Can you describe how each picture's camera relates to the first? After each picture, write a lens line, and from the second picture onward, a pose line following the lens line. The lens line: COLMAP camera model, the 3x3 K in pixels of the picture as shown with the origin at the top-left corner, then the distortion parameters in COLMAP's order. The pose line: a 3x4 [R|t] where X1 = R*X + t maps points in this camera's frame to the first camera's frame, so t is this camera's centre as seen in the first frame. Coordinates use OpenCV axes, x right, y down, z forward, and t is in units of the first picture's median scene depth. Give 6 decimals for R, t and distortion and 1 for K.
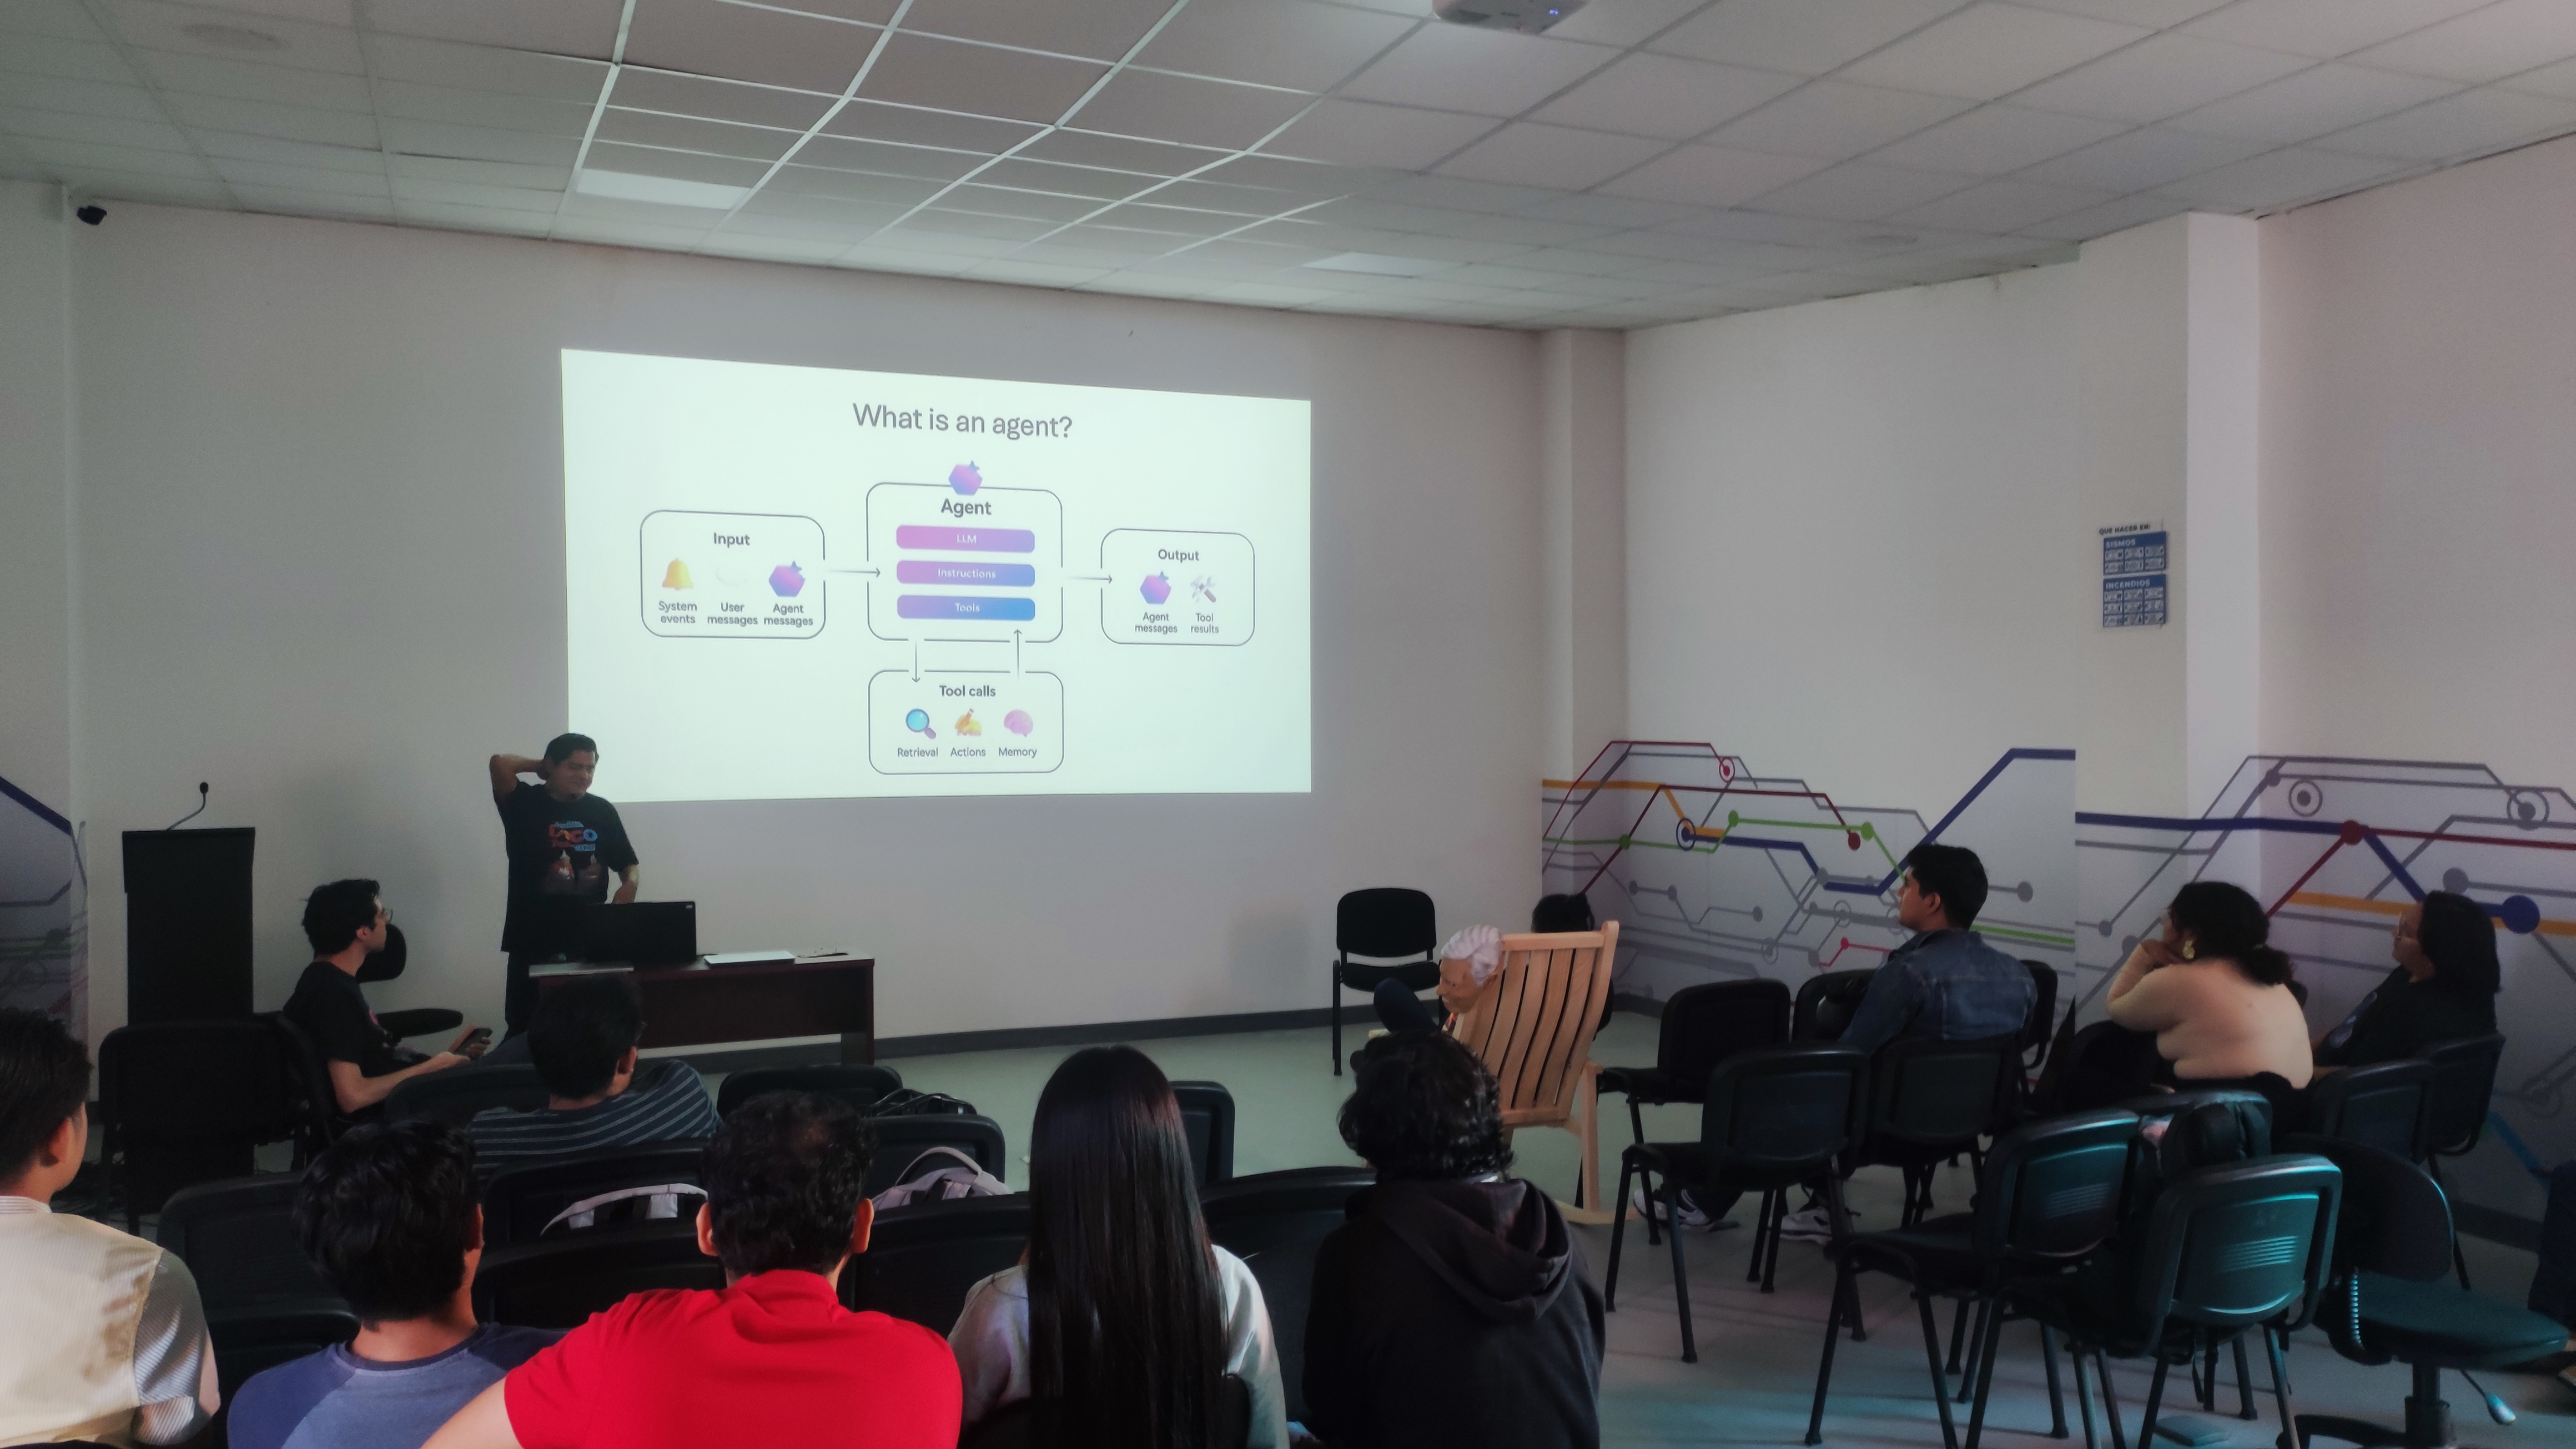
lens RADIAL K [[1807.7, 0, 1290.1], [0, 1807.7, 694.9], [0, 0, 1]] dist [-0.002000, -0.001573]
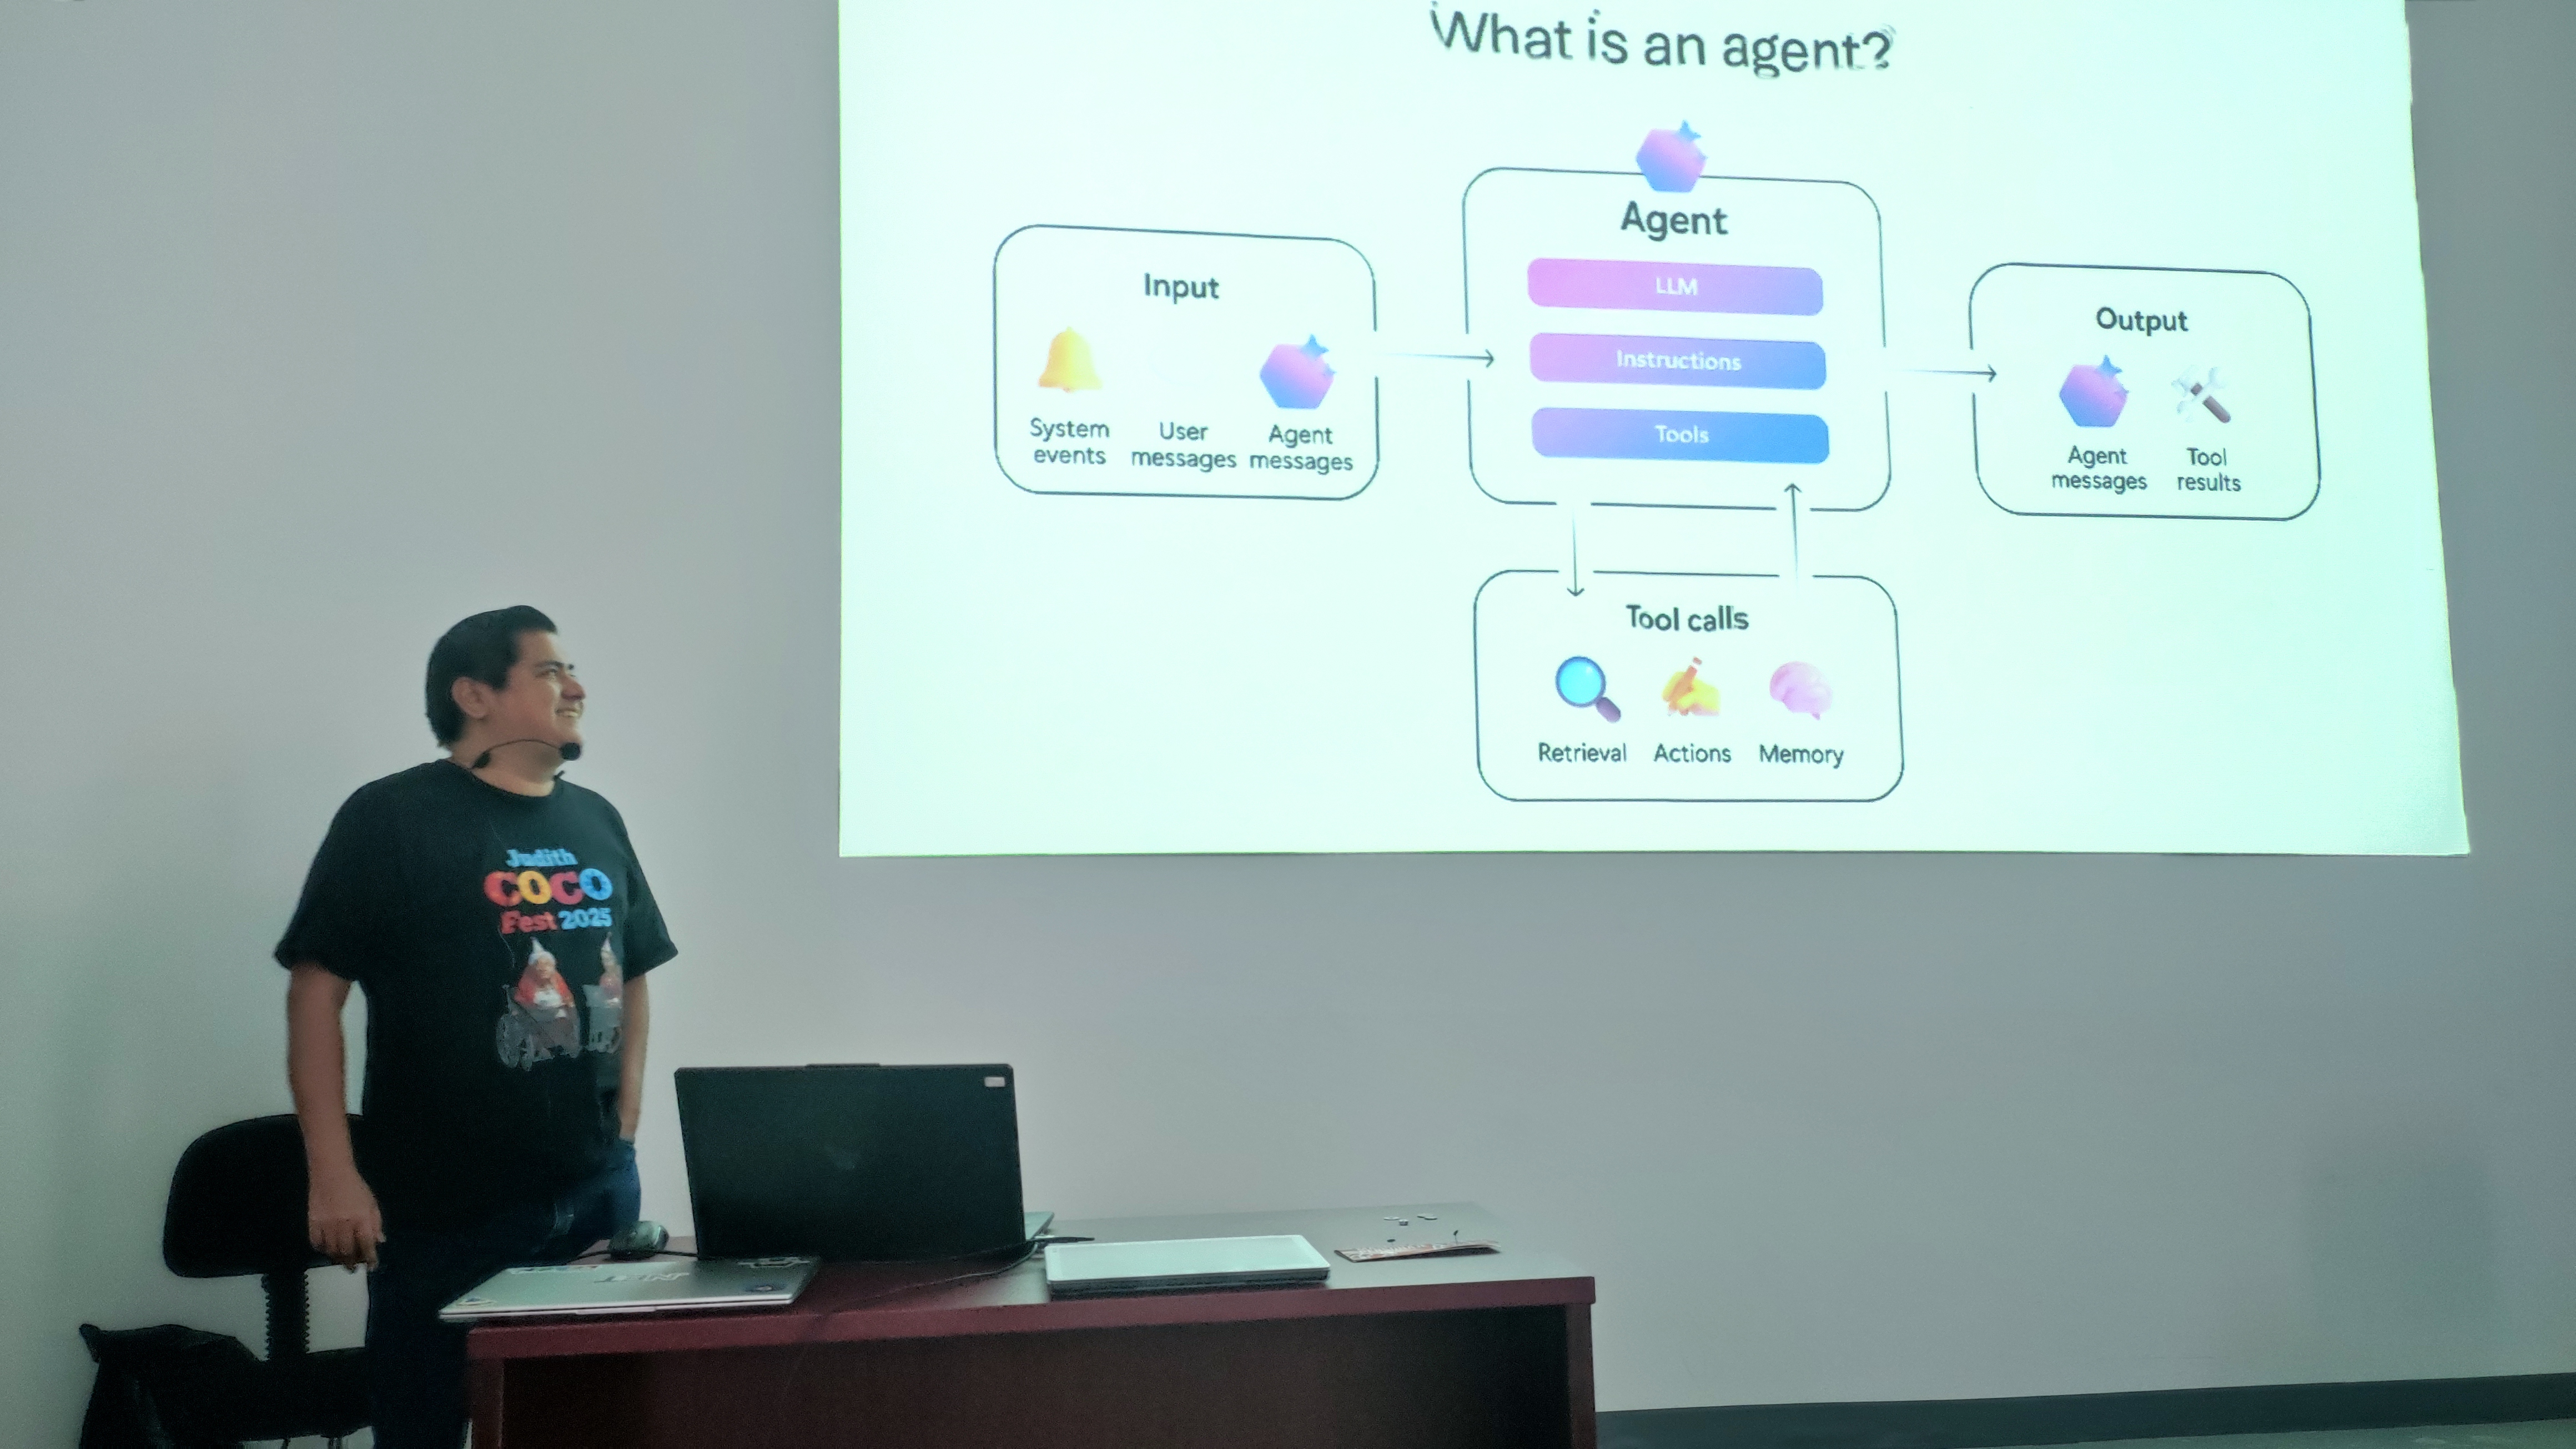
lens RADIAL K [[1911.6, 0, 1267.4], [0, 1911.6, 713.3], [0, 0, 1]] dist [0.062980, -0.054474]
pose [[0.957400, -0.036094, -0.286502, -0.143399], [0.011791, 0.996217, -0.086101, 0.061880], [0.288525, 0.079055, 0.954203, 0.518867]]
